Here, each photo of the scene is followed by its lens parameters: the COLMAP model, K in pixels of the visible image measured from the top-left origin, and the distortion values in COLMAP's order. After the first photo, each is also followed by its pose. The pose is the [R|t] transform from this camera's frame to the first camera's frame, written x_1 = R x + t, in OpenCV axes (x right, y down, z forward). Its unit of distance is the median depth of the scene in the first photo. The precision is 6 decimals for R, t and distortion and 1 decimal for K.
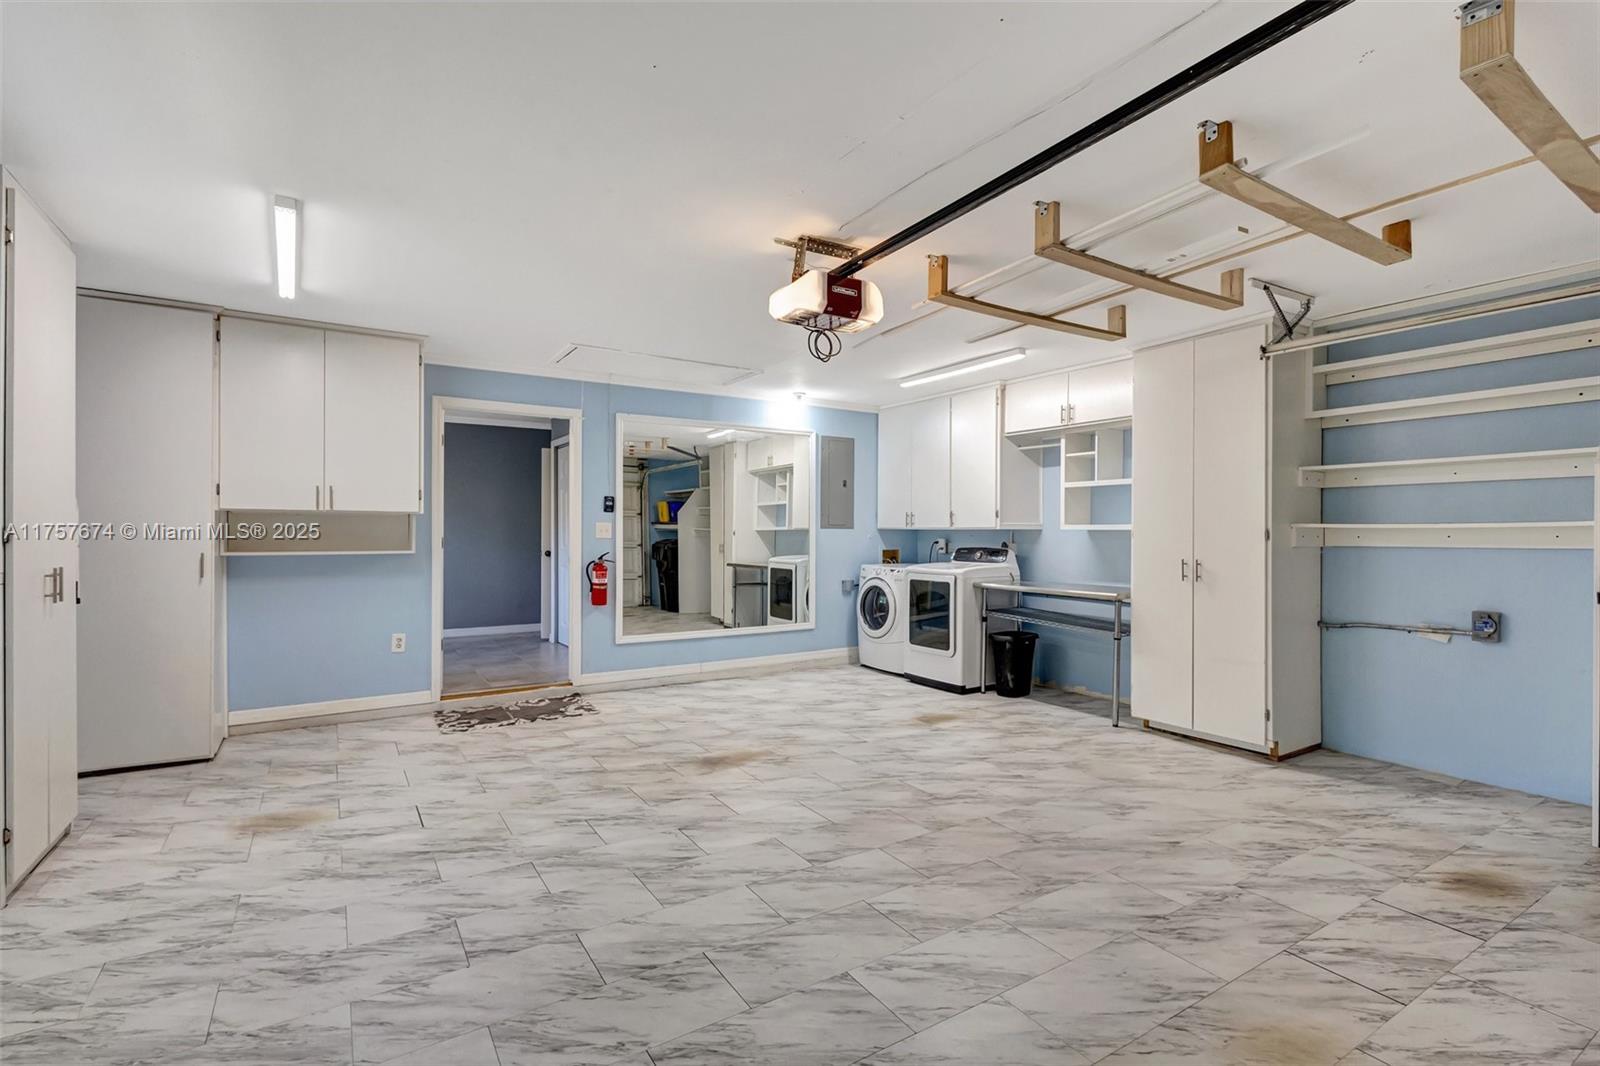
lens RADIAL K [[723.2, 0, 797.0], [0, 723.2, 533.4], [0, 0, 1]] dist [-0.002331, -0.000029]
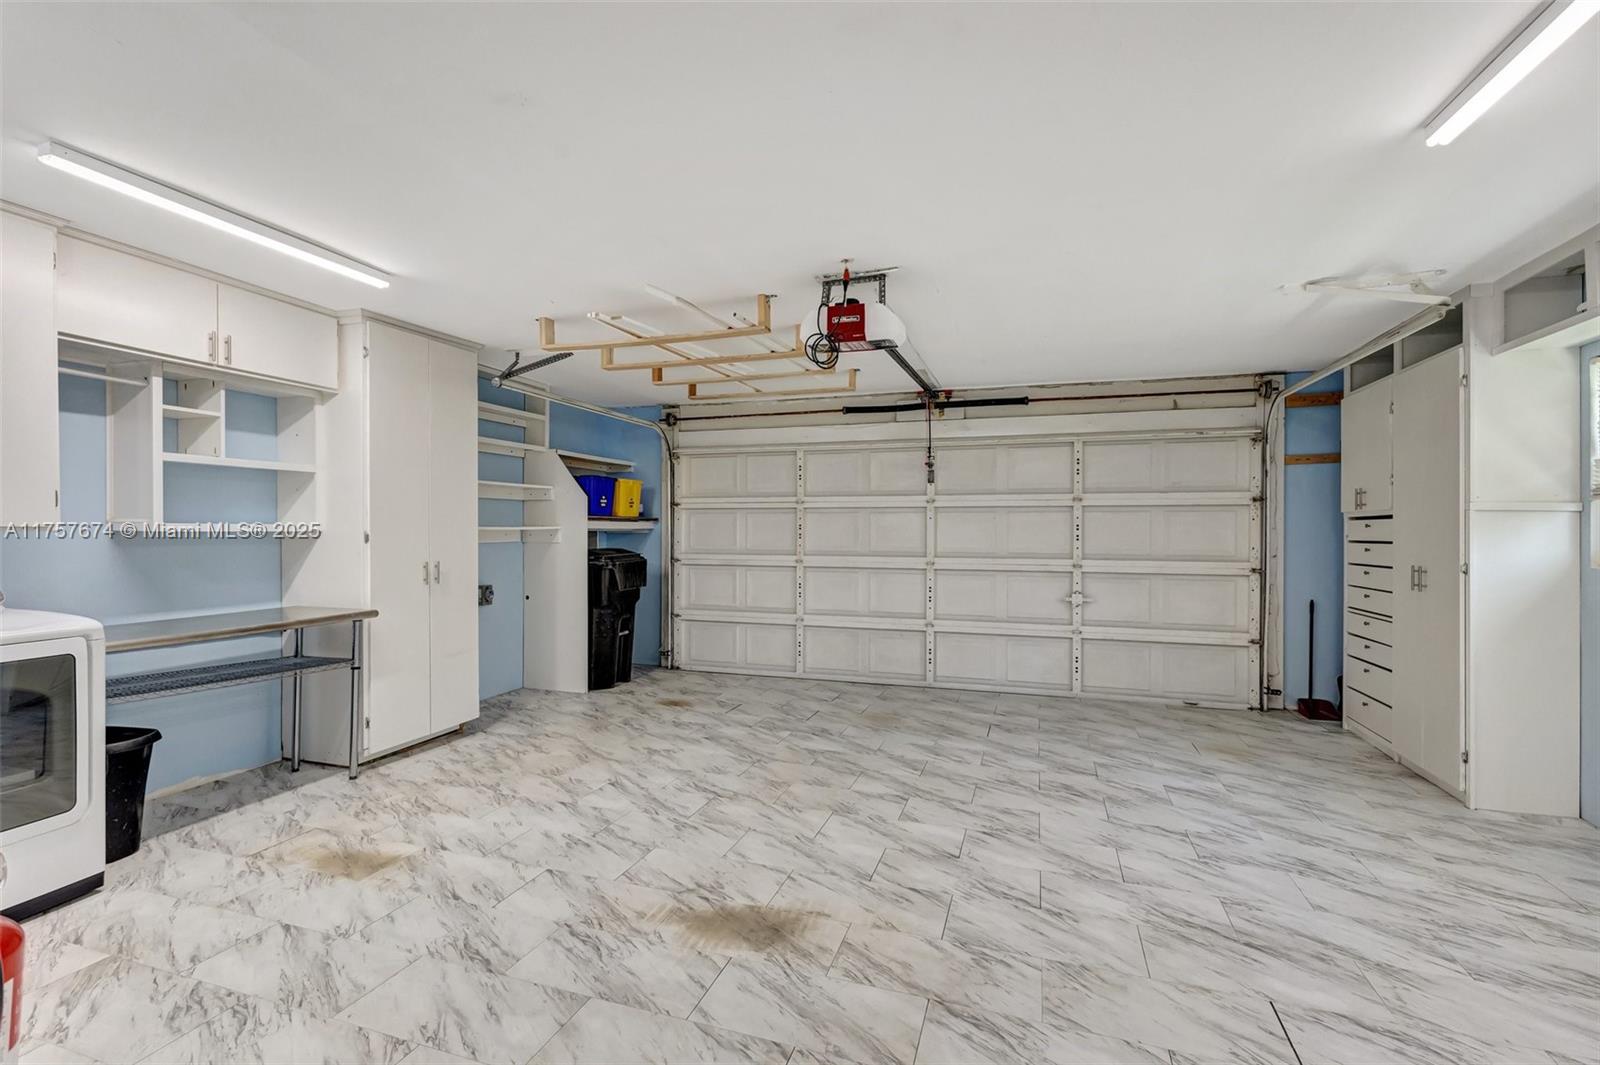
lens RADIAL K [[723.2, 0, 795.0], [0, 723.2, 531.1], [0, 0, 1]] dist [-0.002331, -0.000029]
pose [[-0.624250, -0.007052, 0.781193, -0.788005], [-0.002853, 0.999973, 0.006747, -0.020861], [-0.781219, 0.001983, -0.624253, 1.815082]]
